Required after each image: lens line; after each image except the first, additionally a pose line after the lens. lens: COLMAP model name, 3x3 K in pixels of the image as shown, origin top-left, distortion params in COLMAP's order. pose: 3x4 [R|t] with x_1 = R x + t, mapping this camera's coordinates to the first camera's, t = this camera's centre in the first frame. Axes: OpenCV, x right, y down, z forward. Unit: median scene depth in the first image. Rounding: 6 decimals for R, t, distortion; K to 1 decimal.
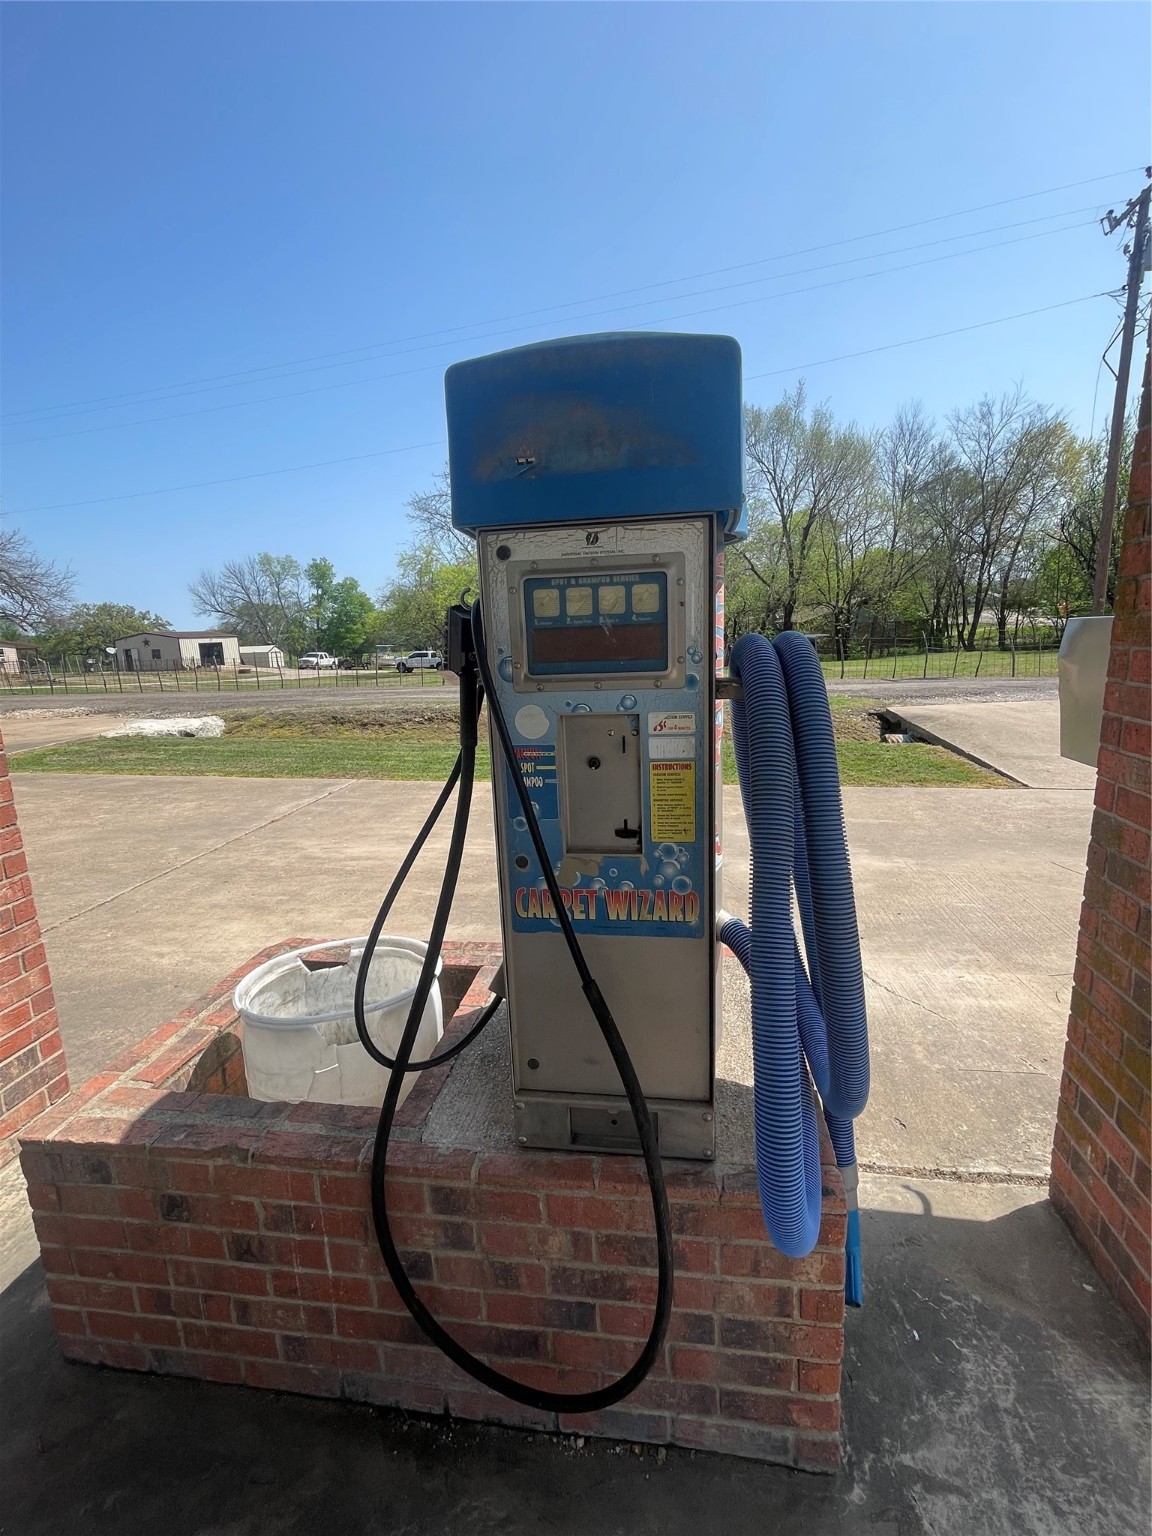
lens RADIAL K [[708.6, 0, 569.1], [0, 708.6, 770.7], [0, 0, 1]] dist [-0.001243, -0.000292]
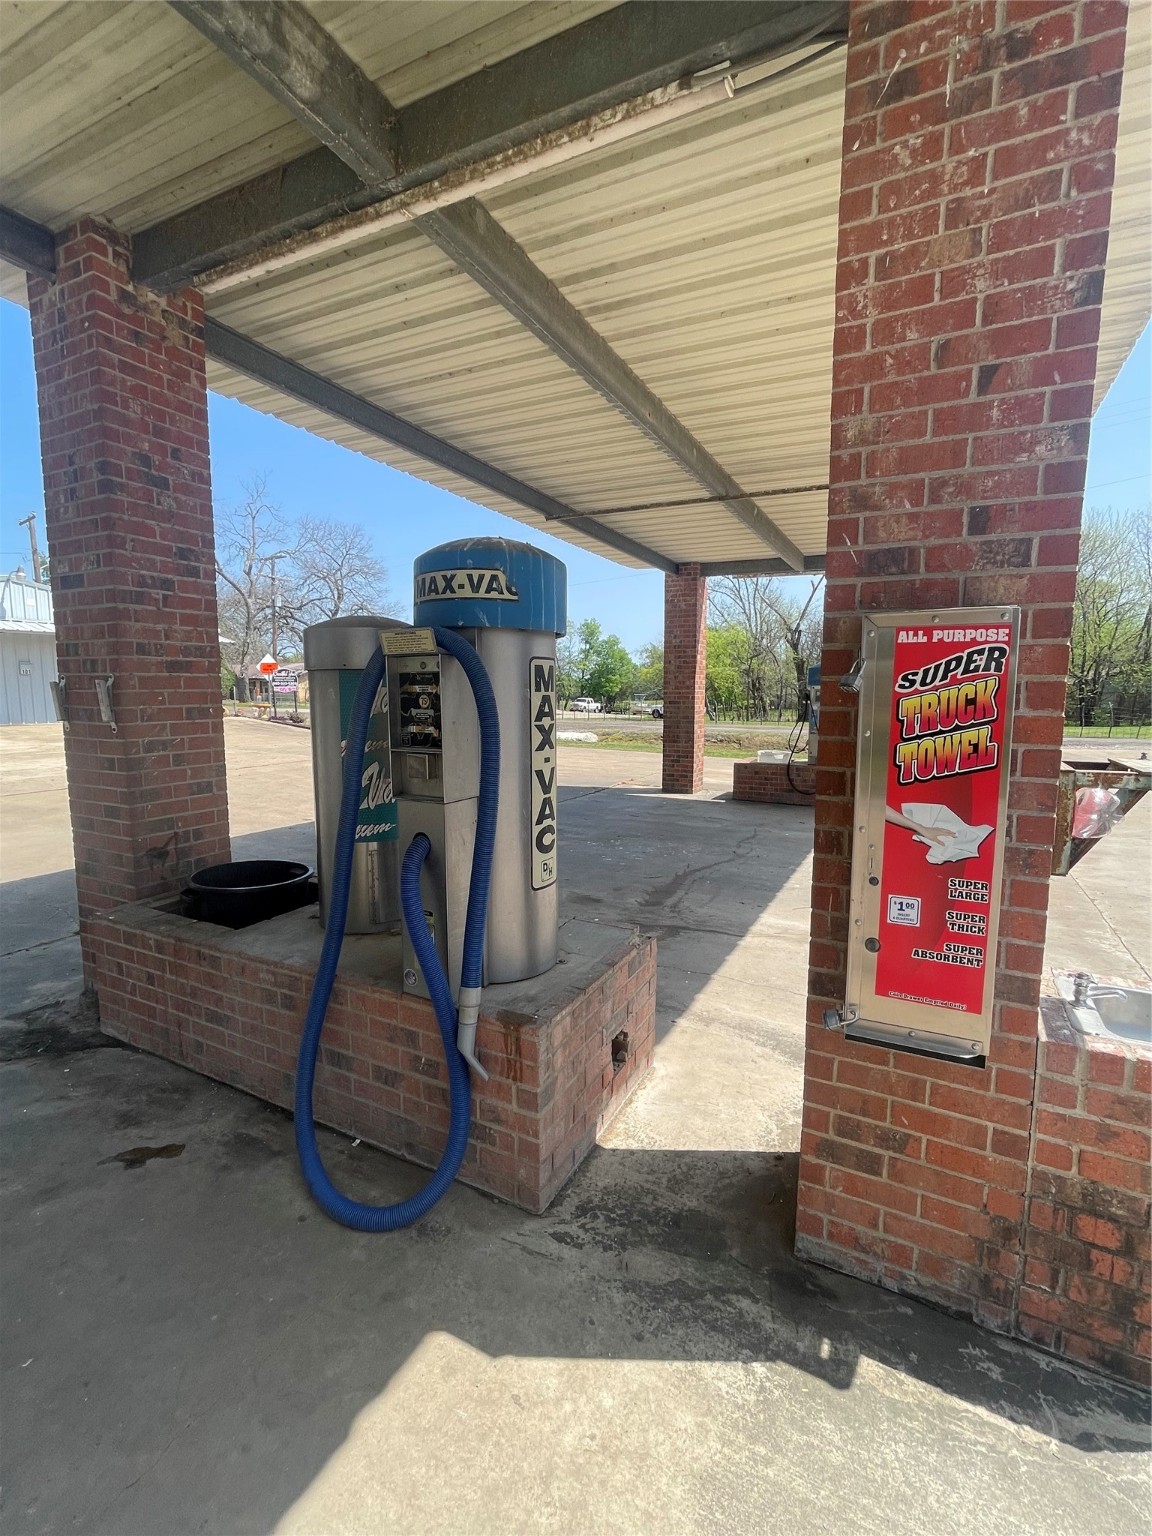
lens RADIAL K [[708.6, 0, 569.1], [0, 708.6, 770.7], [0, 0, 1]] dist [-0.001243, -0.000292]
pose [[0.947450, 0.075813, -0.310791, -0.002042], [-0.097762, 0.993653, -0.055641, 0.020592], [0.304600, 0.083101, 0.948848, -0.113035]]
